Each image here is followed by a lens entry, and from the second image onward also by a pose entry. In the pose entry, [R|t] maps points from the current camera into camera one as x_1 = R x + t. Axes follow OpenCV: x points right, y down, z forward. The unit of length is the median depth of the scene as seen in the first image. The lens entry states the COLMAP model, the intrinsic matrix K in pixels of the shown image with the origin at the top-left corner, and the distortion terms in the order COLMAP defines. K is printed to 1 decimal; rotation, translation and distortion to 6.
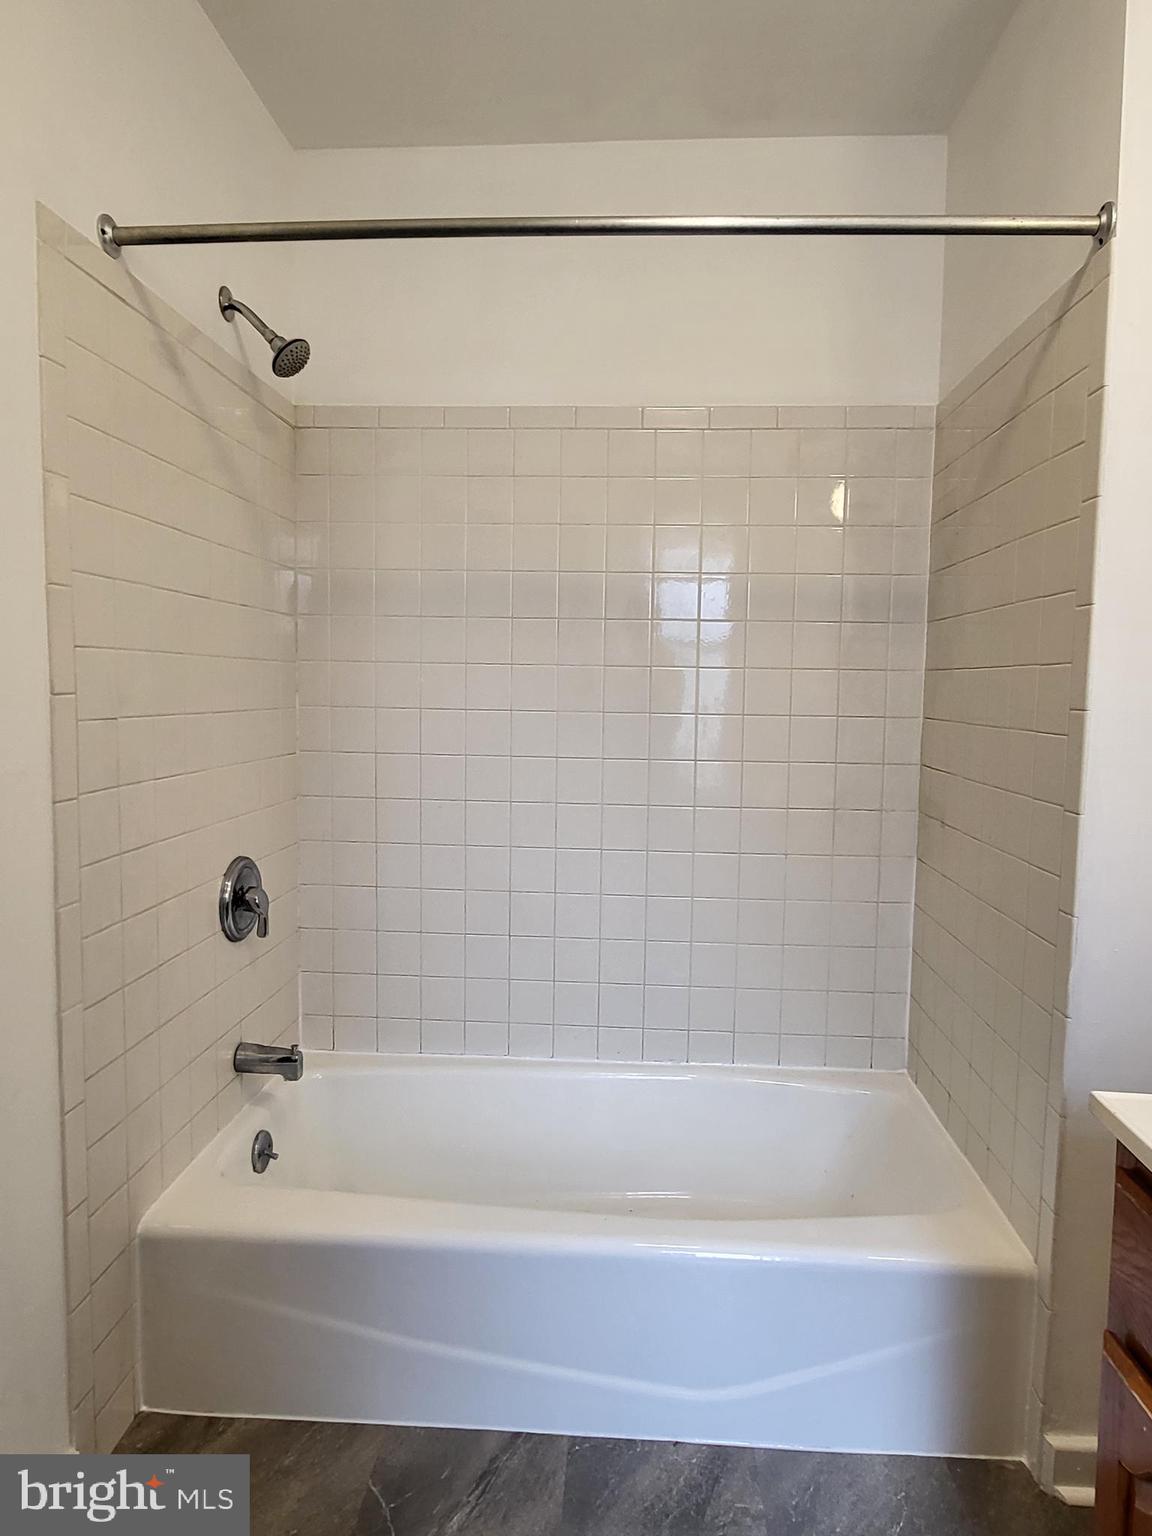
lens RADIAL K [[926.0, 0, 580.9], [0, 926.0, 761.7], [0, 0, 1]] dist [0.006603, -0.007437]
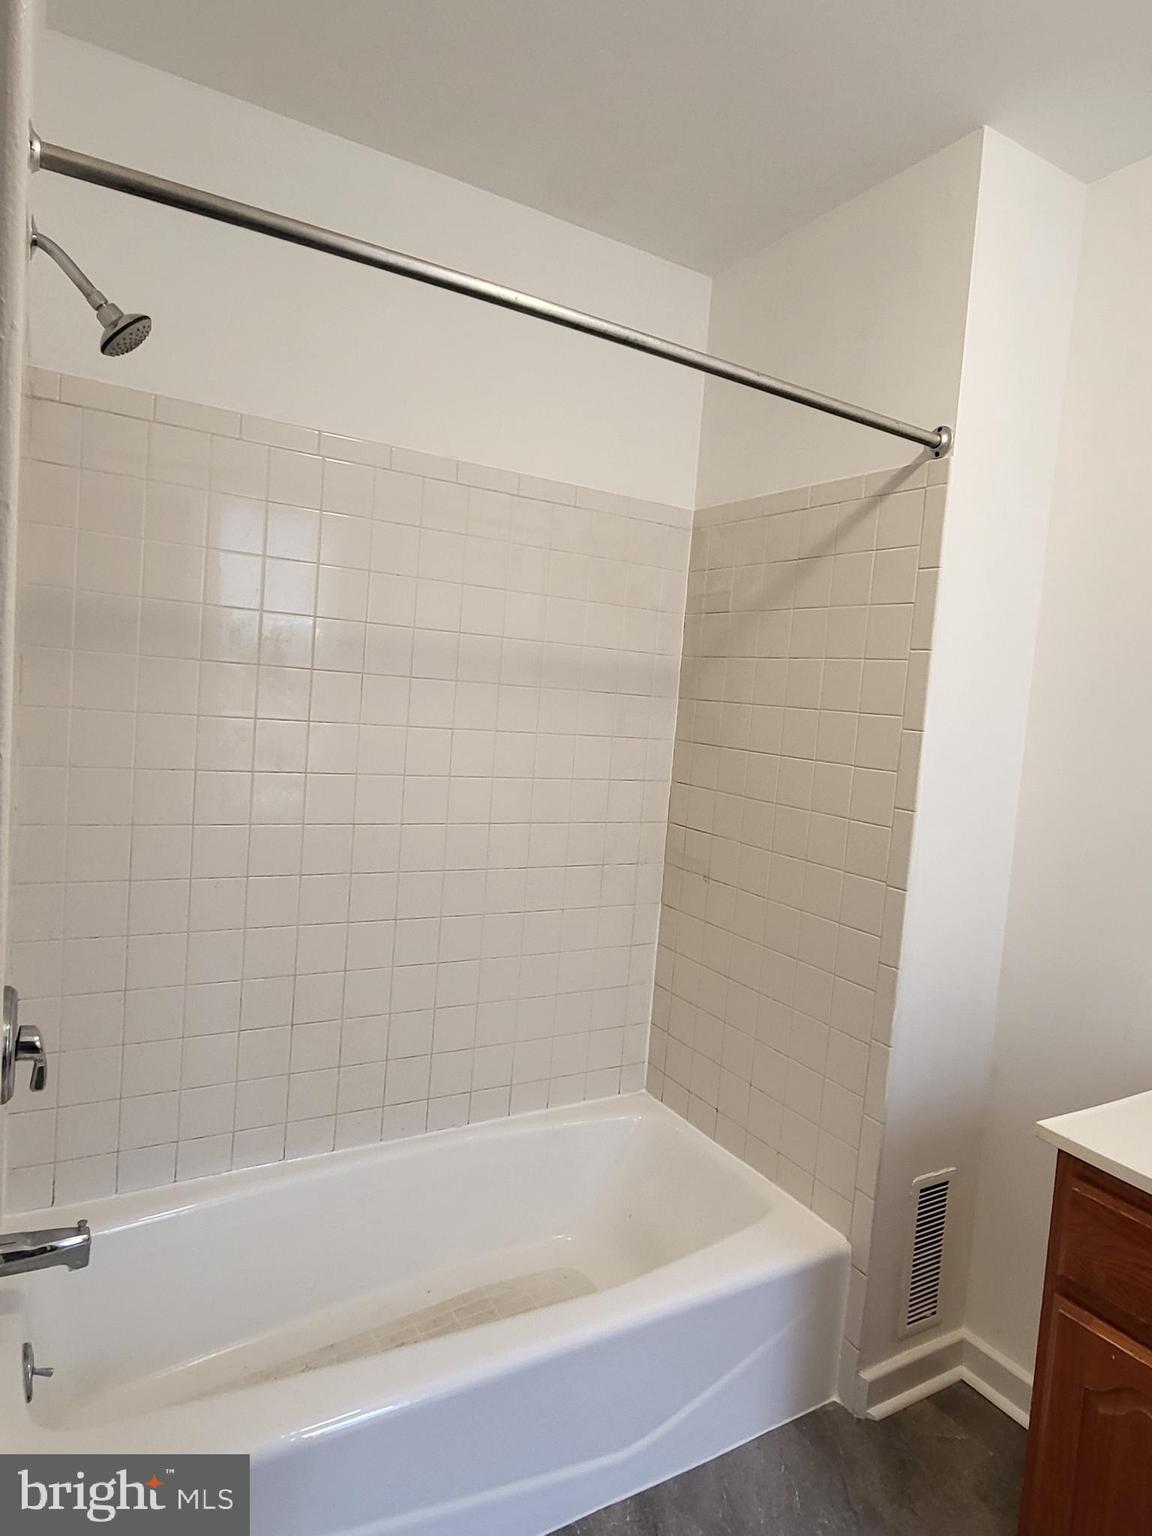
lens RADIAL K [[926.0, 0, 568.5], [0, 926.0, 756.9], [0, 0, 1]] dist [0.006603, -0.007437]
pose [[0.823047, 0.007325, 0.567926, -0.444999], [-0.018894, 0.999717, 0.014489, -0.106007], [-0.567659, -0.022655, 0.822952, 0.155027]]
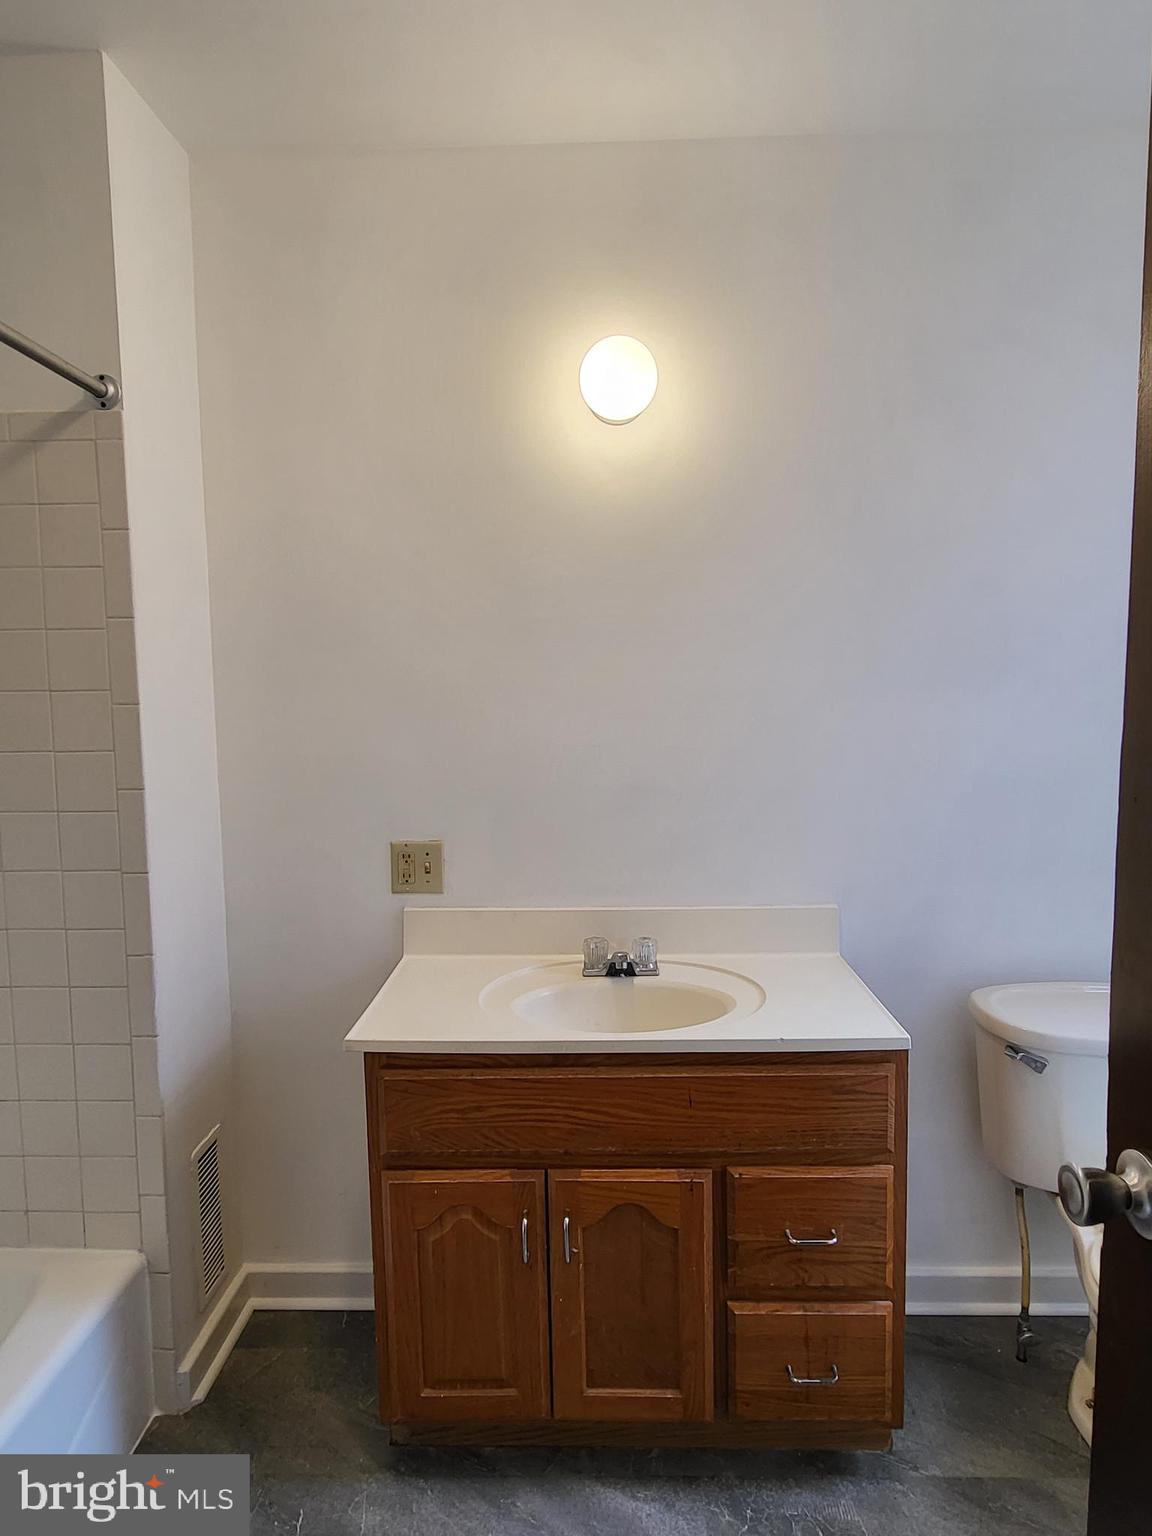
lens RADIAL K [[926.0, 0, 565.3], [0, 926.0, 767.2], [0, 0, 1]] dist [0.006603, -0.007437]
pose [[-0.047375, -0.106868, 0.993144, -0.528534], [0.089774, 0.989781, 0.110788, -0.127824], [-0.994835, 0.094407, -0.037297, 0.361698]]
